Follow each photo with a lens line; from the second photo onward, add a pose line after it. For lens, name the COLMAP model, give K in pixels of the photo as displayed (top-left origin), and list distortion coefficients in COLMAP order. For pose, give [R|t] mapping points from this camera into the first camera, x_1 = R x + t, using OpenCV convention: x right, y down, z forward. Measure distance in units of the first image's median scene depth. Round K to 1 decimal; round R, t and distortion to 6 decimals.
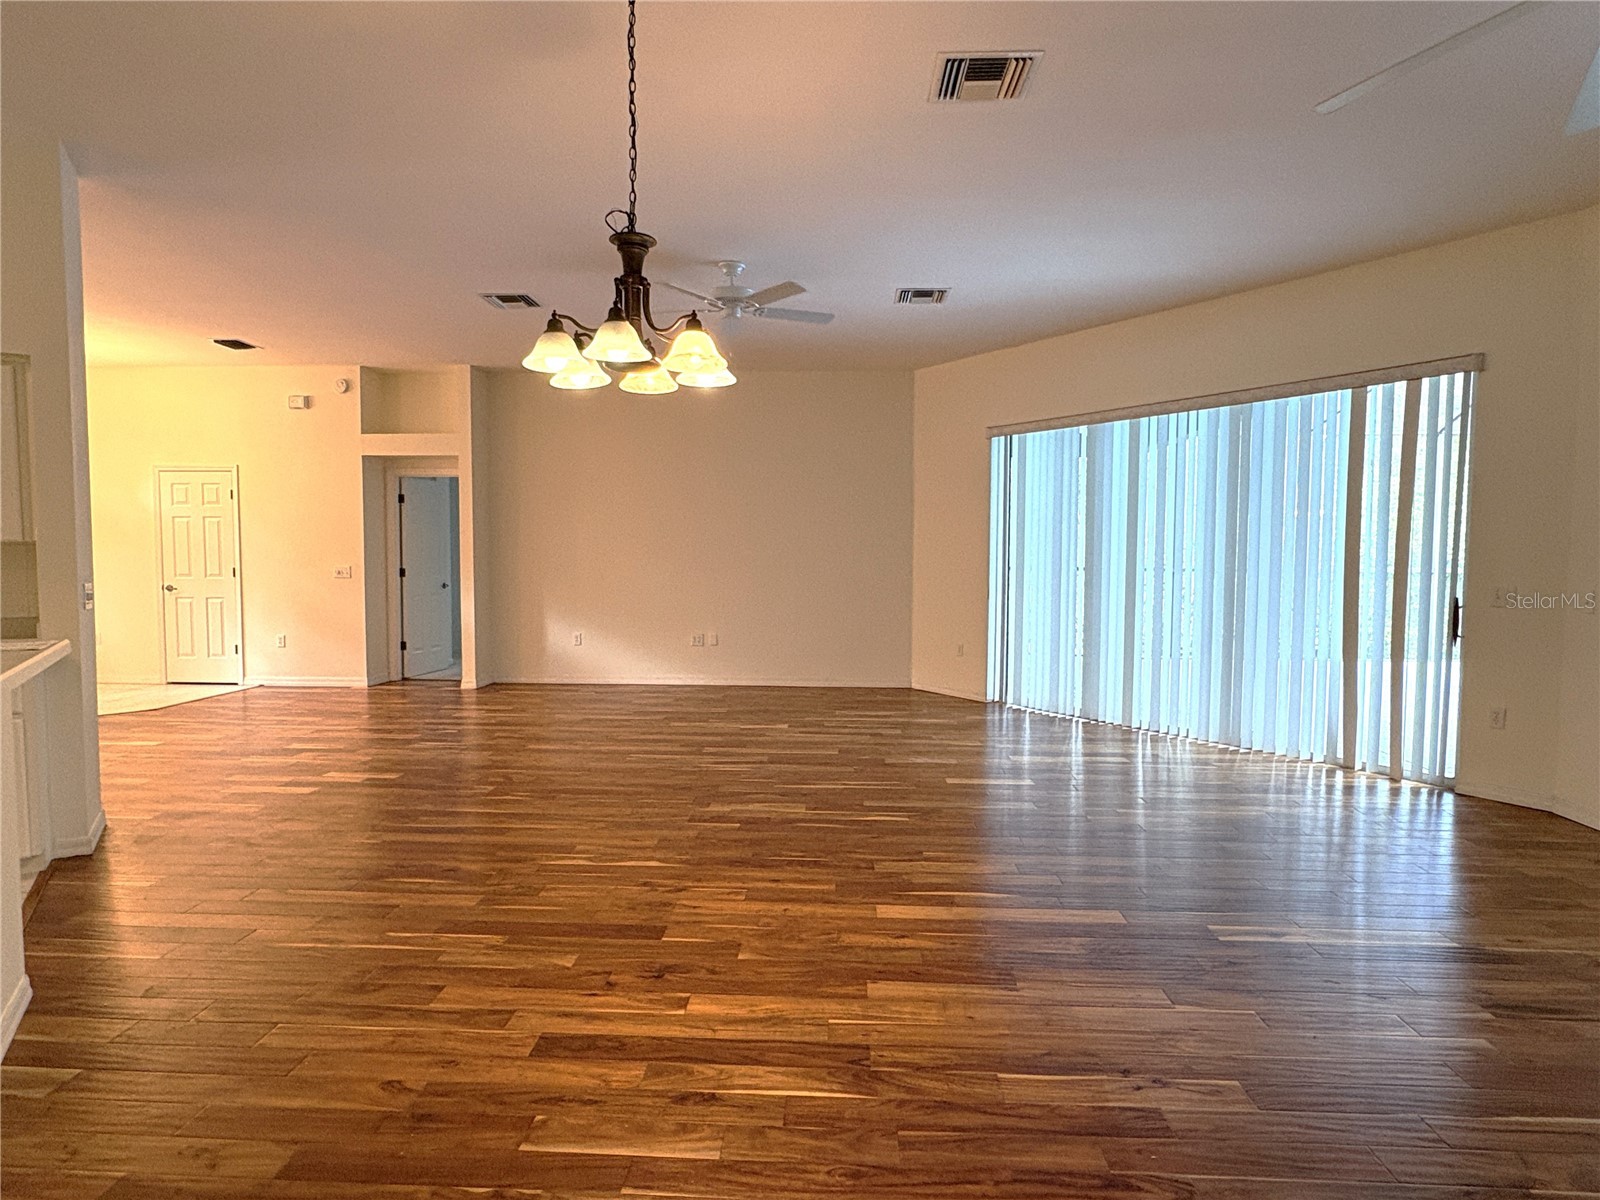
lens RADIAL K [[928.3, 0, 808.8], [0, 928.3, 594.8], [0, 0, 1]] dist [0.004716, 0.000387]
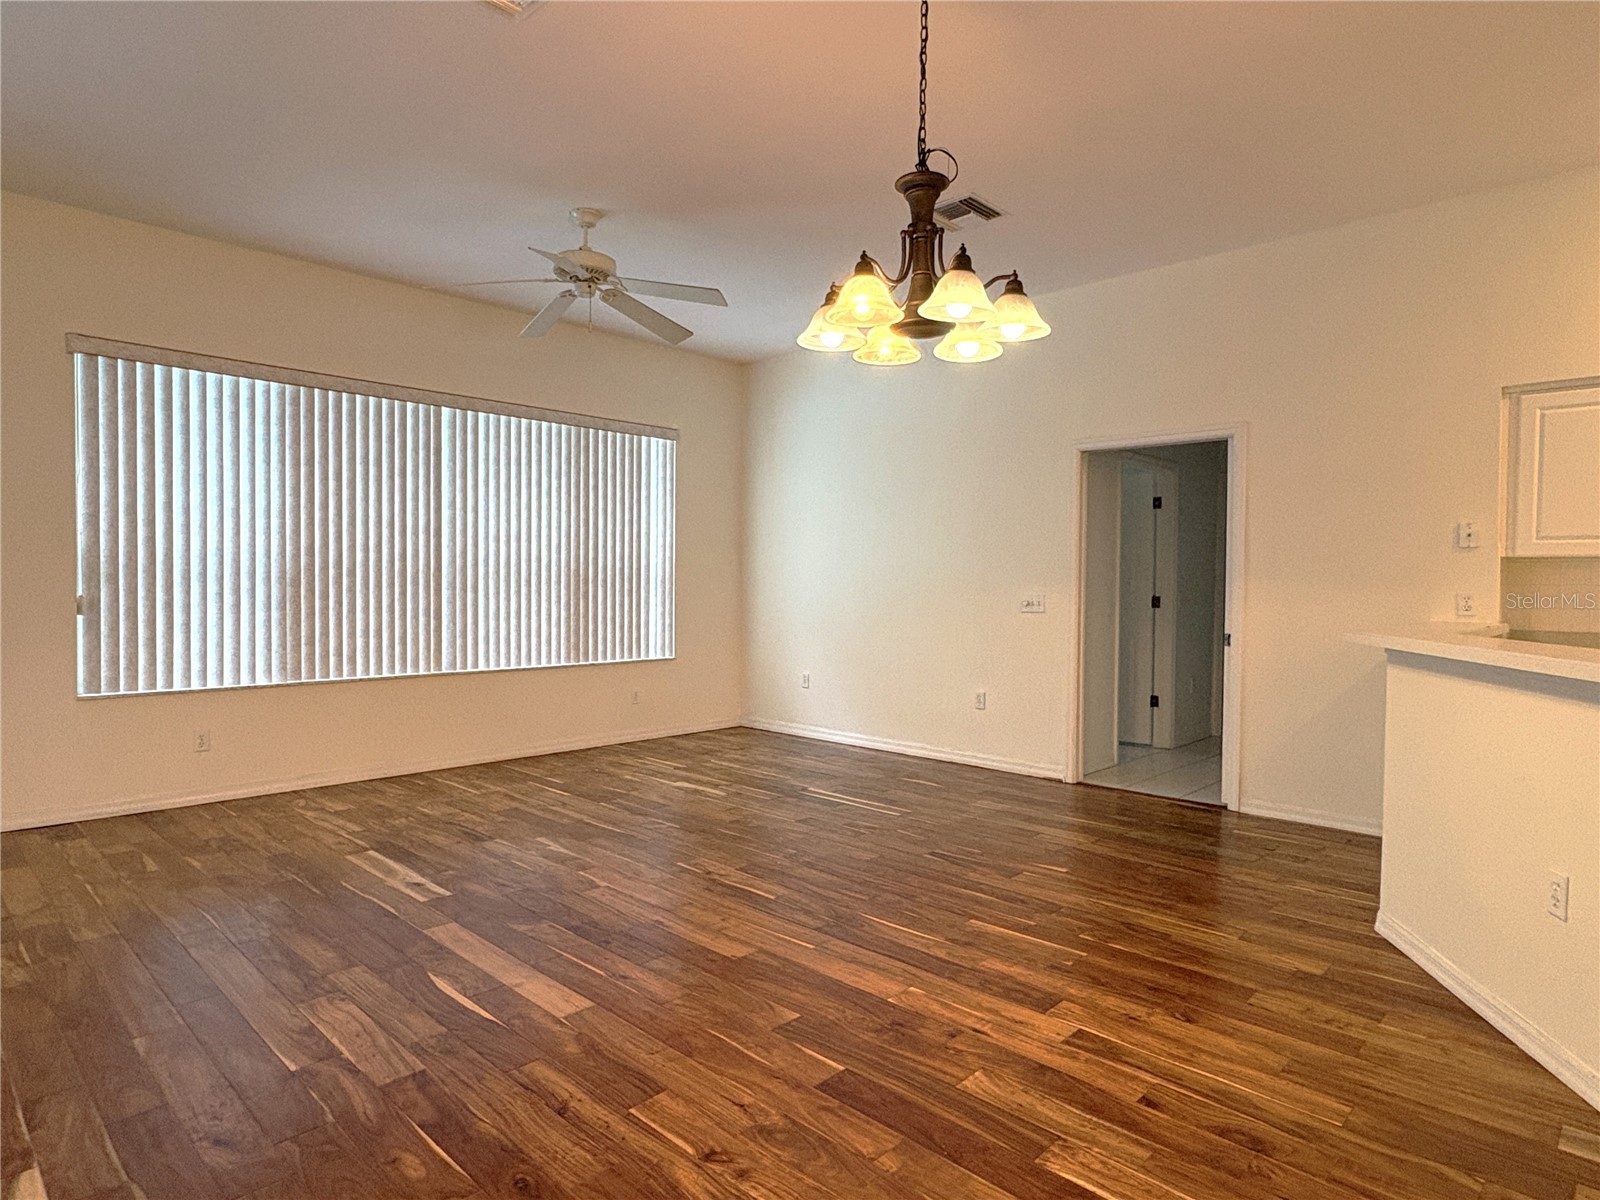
lens RADIAL K [[928.3, 0, 811.2], [0, 928.3, 612.4], [0, 0, 1]] dist [0.004716, 0.000387]
pose [[-0.757342, -0.034152, 0.652125, -0.616466], [0.018816, 0.997076, 0.074070, -0.040057], [-0.652747, 0.068367, -0.754485, 1.584717]]
